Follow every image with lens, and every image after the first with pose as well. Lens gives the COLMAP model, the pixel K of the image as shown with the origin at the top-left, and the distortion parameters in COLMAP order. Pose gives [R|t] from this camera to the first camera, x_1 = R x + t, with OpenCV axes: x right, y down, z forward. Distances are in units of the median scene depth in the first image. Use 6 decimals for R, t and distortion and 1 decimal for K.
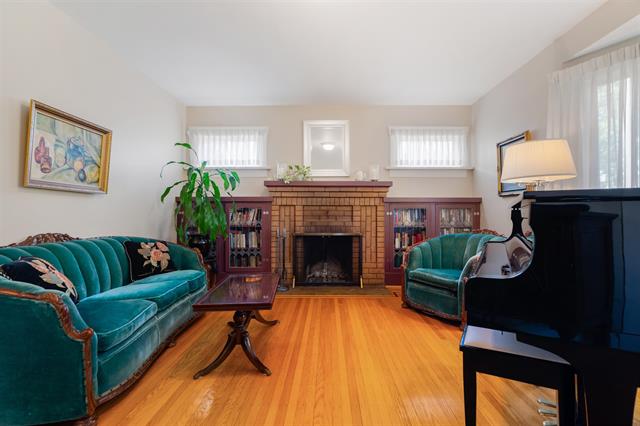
lens RADIAL K [[298.2, 0, 323.4], [0, 298.2, 211.6], [0, 0, 1]] dist [-0.008908, 0.004637]
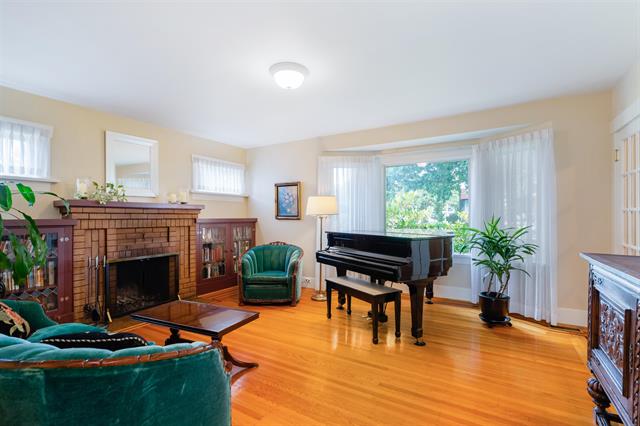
lens RADIAL K [[298.2, 0, 306.8], [0, 298.2, 220.1], [0, 0, 1]] dist [-0.008908, 0.004637]
pose [[0.544408, -0.015231, 0.838682, -0.509139], [0.001672, 0.999853, 0.017072, -0.060490], [-0.838819, -0.007892, 0.544353, 0.032534]]
